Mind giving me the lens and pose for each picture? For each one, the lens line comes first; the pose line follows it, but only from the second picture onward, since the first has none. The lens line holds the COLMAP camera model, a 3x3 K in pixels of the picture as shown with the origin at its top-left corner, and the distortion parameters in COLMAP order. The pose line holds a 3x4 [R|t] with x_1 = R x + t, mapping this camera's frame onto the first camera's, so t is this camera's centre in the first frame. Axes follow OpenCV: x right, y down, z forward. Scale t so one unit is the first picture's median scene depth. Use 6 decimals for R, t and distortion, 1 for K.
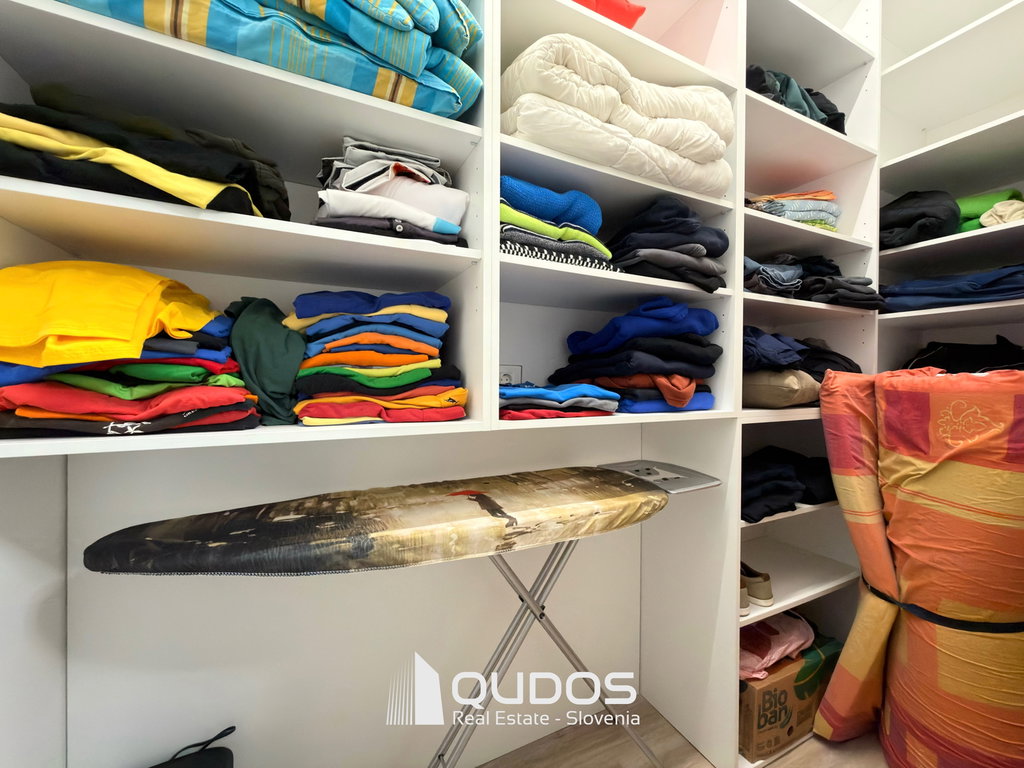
lens RADIAL K [[410.3, 0, 512.0], [0, 410.3, 384.0], [0, 0, 1]] dist [-0.000651, 0.000353]
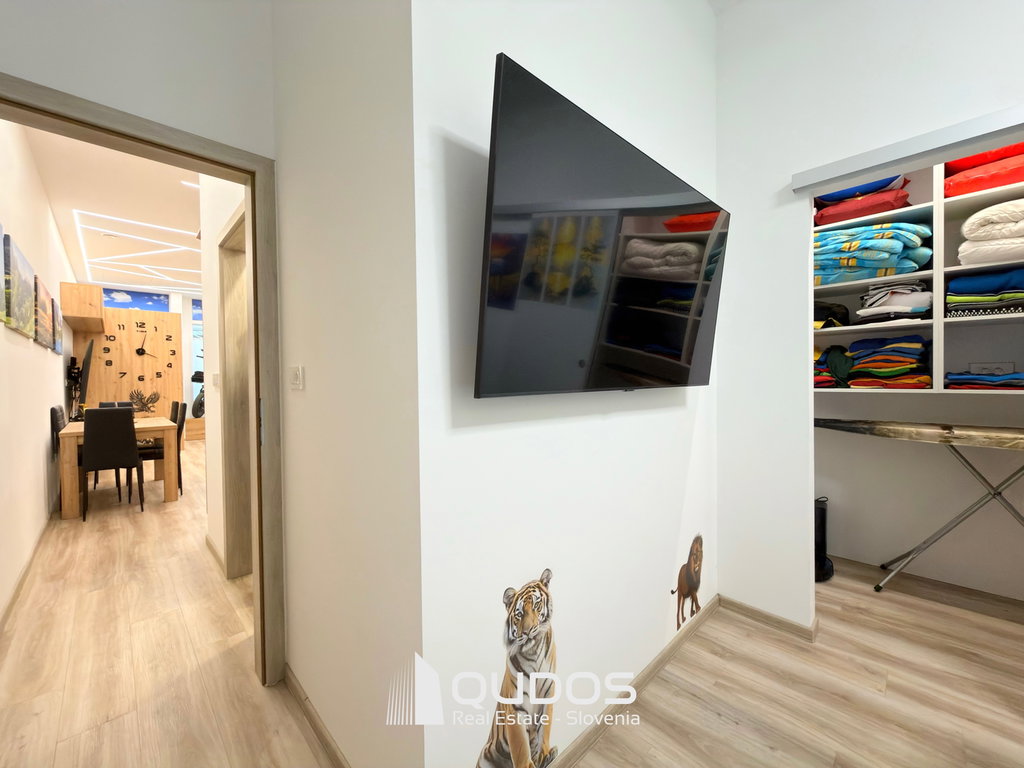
lens RADIAL K [[410.3, 0, 512.0], [0, 410.3, 384.0], [0, 0, 1]] dist [-0.000651, 0.000353]
pose [[0.310752, 0.008107, -0.950457, 1.419724], [0.007070, 0.999916, 0.010841, 0.015468], [0.950465, -0.010089, 0.310668, -2.073697]]
